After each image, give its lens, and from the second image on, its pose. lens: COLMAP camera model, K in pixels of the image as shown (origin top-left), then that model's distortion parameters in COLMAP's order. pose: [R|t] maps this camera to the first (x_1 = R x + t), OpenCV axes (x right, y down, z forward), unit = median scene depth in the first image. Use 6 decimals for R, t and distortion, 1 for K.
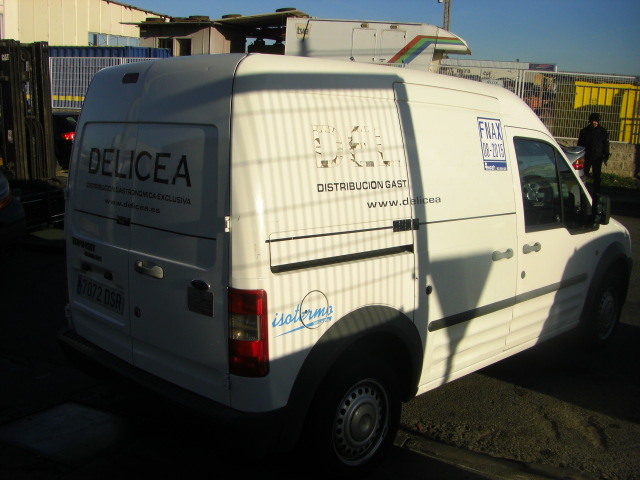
lens RADIAL K [[715.8, 0, 296.3], [0, 715.8, 253.6], [0, 0, 1]] dist [-0.149912, 0.000000]
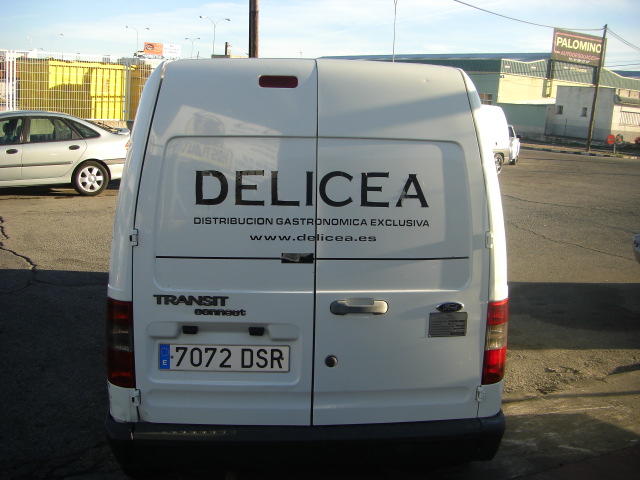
lens RADIAL K [[715.8, 0, 301.6], [0, 715.8, 247.8], [0, 0, 1]] dist [-0.149912, 0.000000]
pose [[0.645069, -0.155716, 0.748090, -0.892042], [0.135227, 0.986827, 0.088805, -0.135932], [-0.752064, 0.043877, 0.657628, 0.474682]]
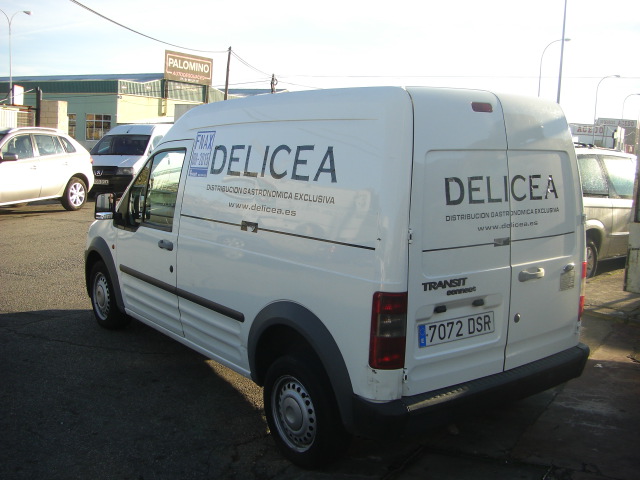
lens RADIAL K [[715.8, 0, 303.1], [0, 715.8, 243.1], [0, 0, 1]] dist [-0.149912, 0.000000]
pose [[0.137629, -0.167738, 0.976177, -1.385071], [0.173814, 0.974353, 0.142919, -0.259748], [-0.975114, 0.150003, 0.163254, 1.167399]]
